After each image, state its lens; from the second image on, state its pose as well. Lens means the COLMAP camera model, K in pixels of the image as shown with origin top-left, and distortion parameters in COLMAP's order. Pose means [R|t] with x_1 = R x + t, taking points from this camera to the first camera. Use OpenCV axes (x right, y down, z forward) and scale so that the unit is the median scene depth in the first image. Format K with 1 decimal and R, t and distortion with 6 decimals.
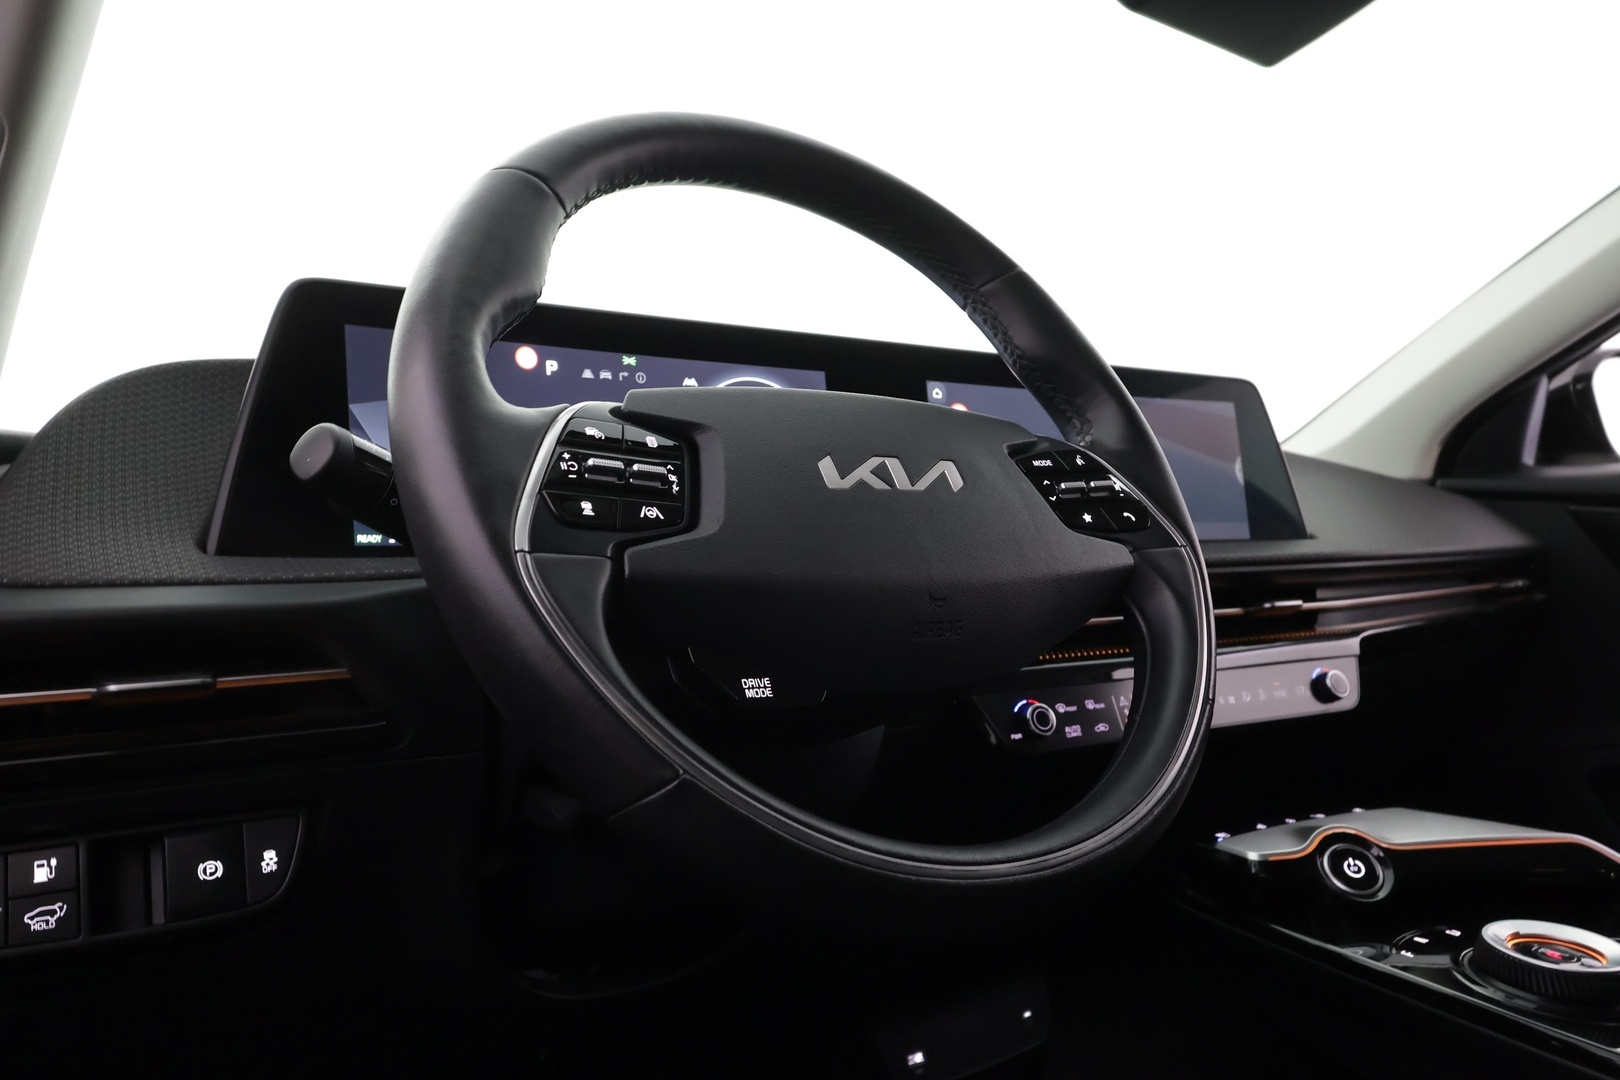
lens RADIAL K [[1130.1, 0, 812.9], [0, 1130.1, 539.7], [0, 0, 1]] dist [-0.013090, -0.001973]
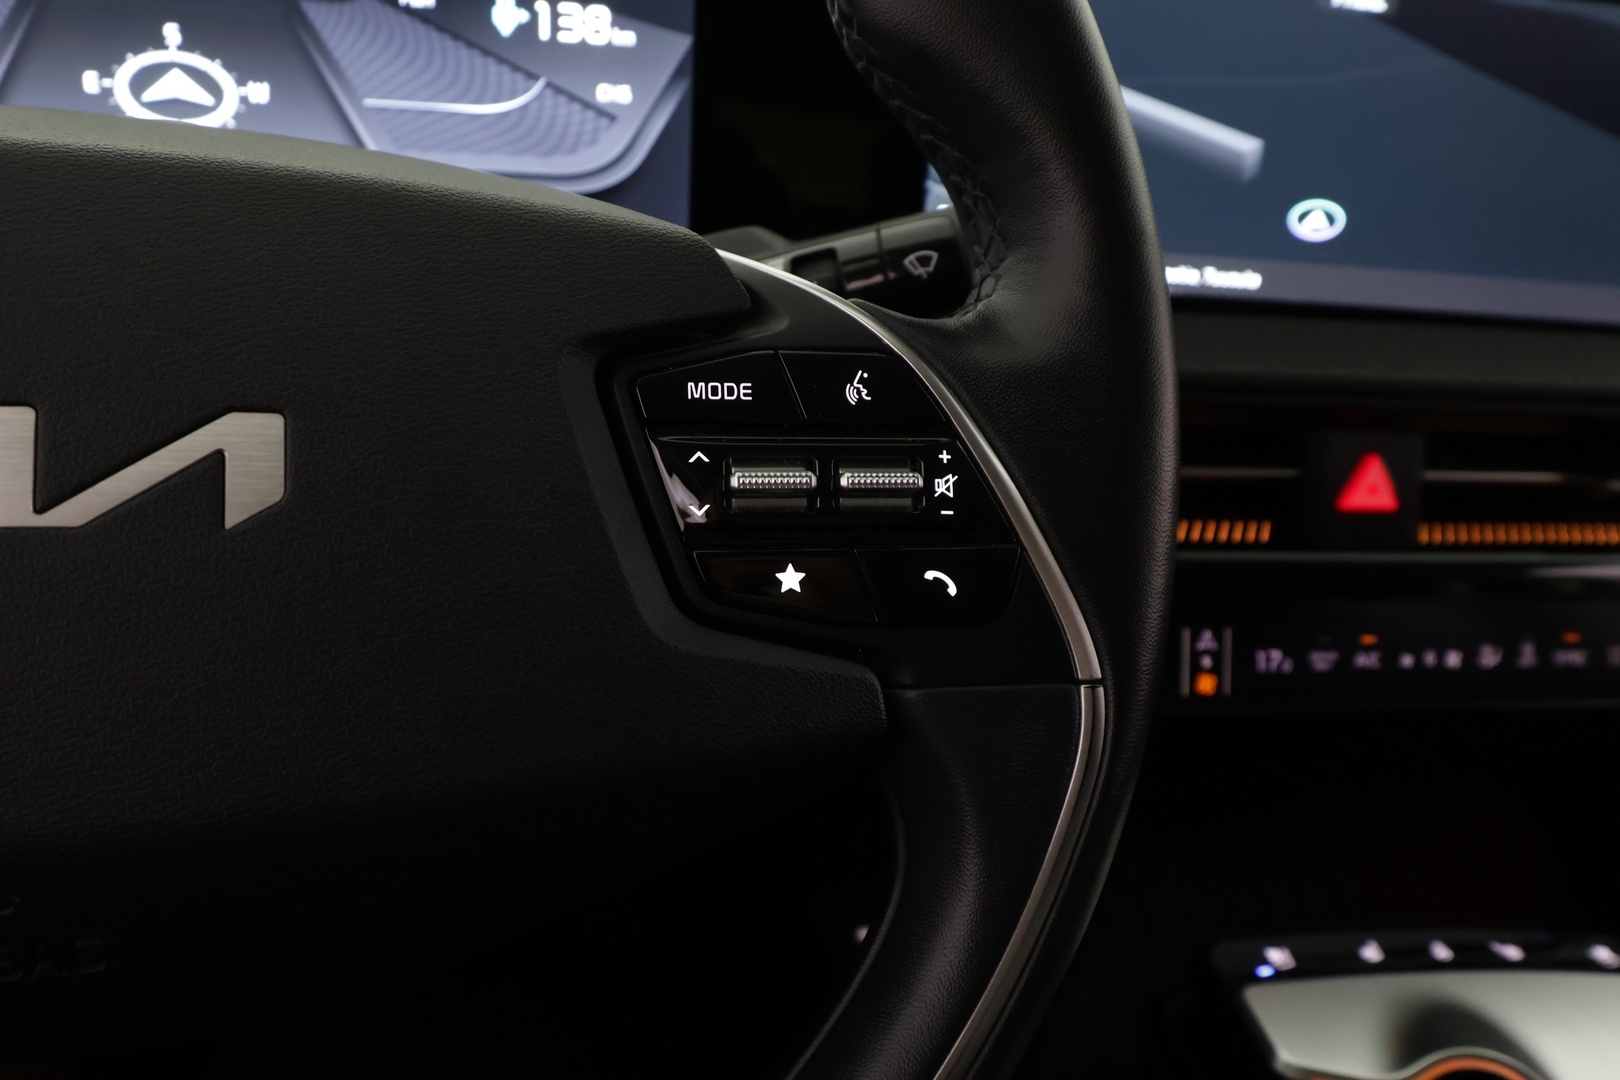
lens RADIAL K [[1252.0, 0, 805.1], [0, 1252.0, 548.7], [0, 0, 1]] dist [0.009433, 0.009365]
pose [[0.945446, 0.228637, -0.232070, 0.328281], [-0.107969, 0.892004, 0.438943, -0.196472], [0.307366, -0.389941, 0.868028, 0.657298]]
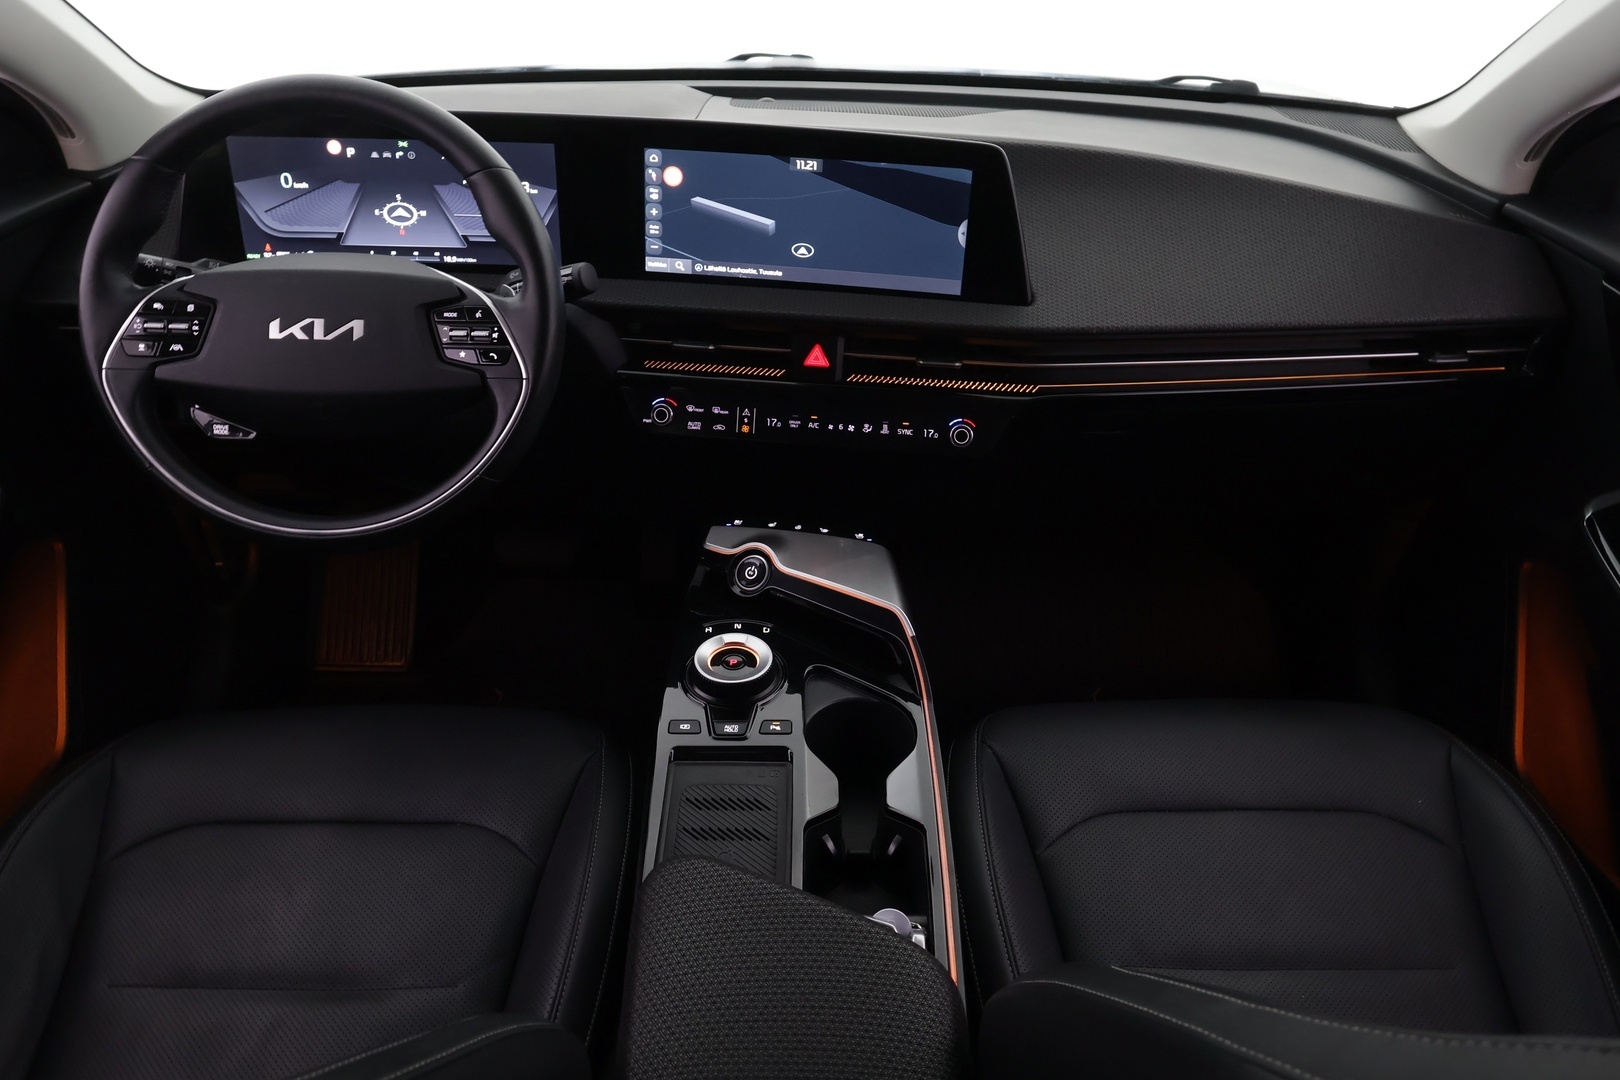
lens RADIAL K [[1197.5, 0, 816.6], [0, 1197.5, 548.1], [0, 0, 1]] dist [-0.010184, 0.000204]
pose [[0.821127, 0.330379, -0.465403, 1.605313], [-0.036416, 0.844095, 0.534955, -0.752127], [0.569583, -0.422318, 0.705140, -0.100124]]
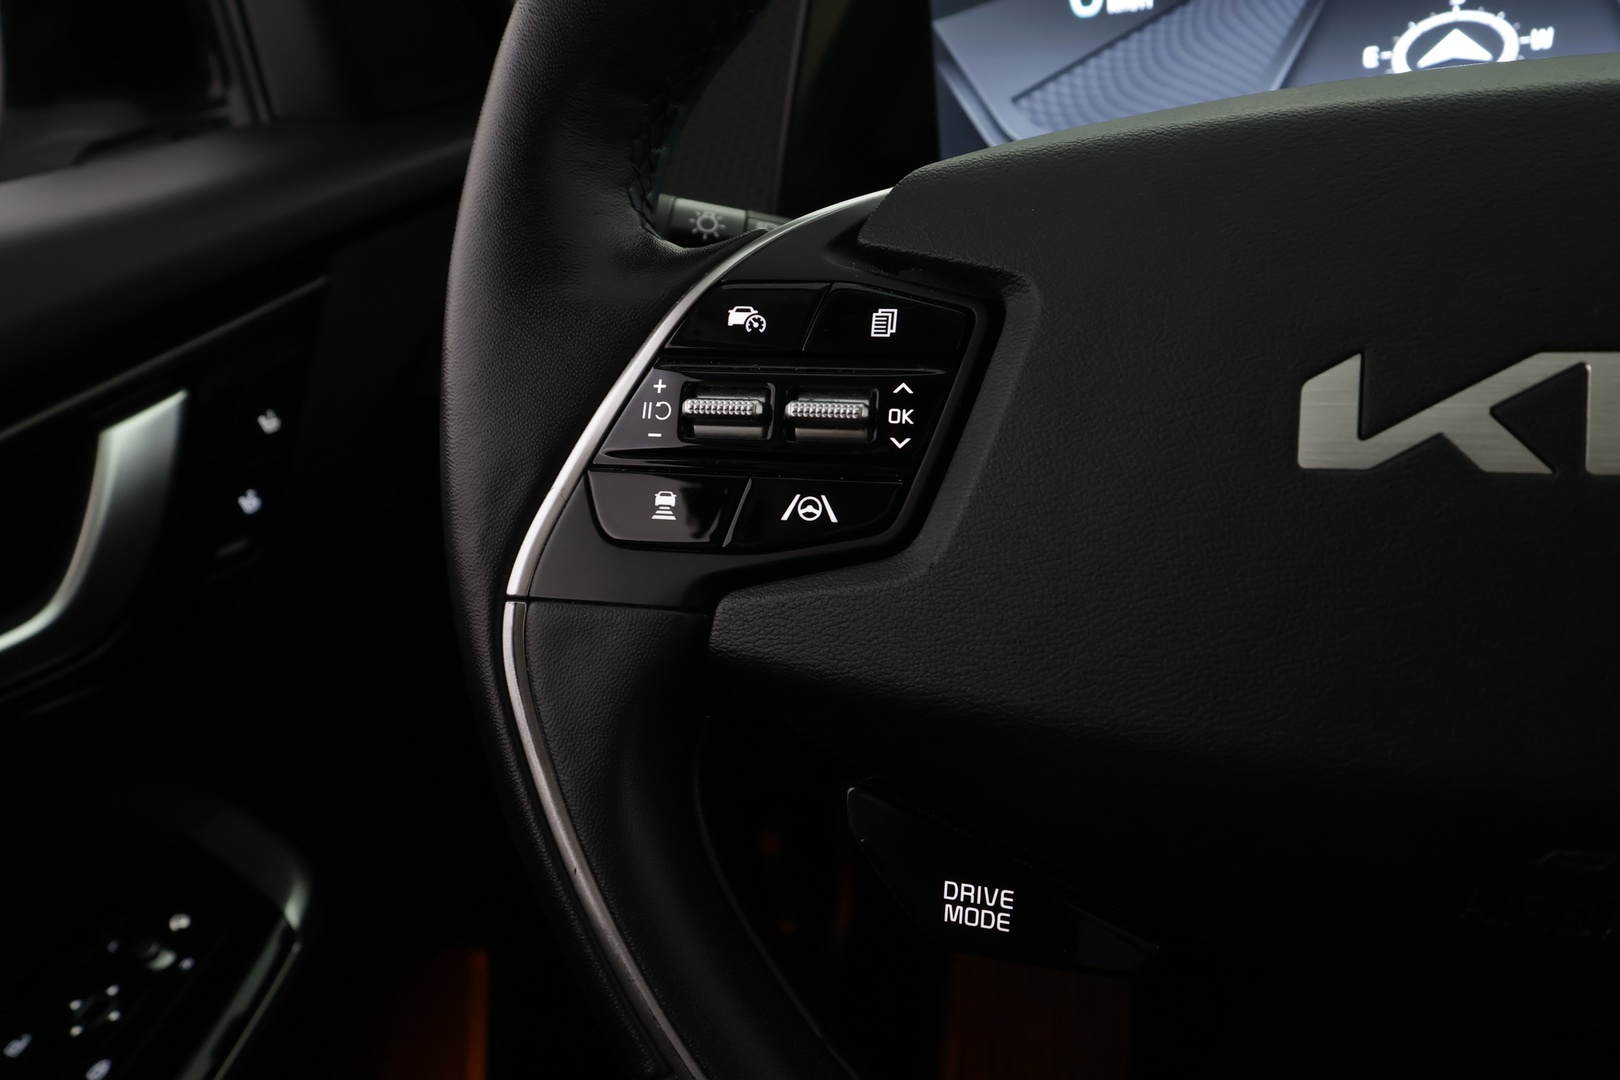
lens RADIAL K [[1252.0, 0, 803.7], [0, 1252.0, 531.5], [0, 0, 1]] dist [0.009433, 0.009365]
pose [[0.552021, 0.292888, -0.780698, 0.203604], [0.120752, 0.898329, 0.422402, -0.178351], [0.825040, -0.327445, 0.460530, 0.551756]]
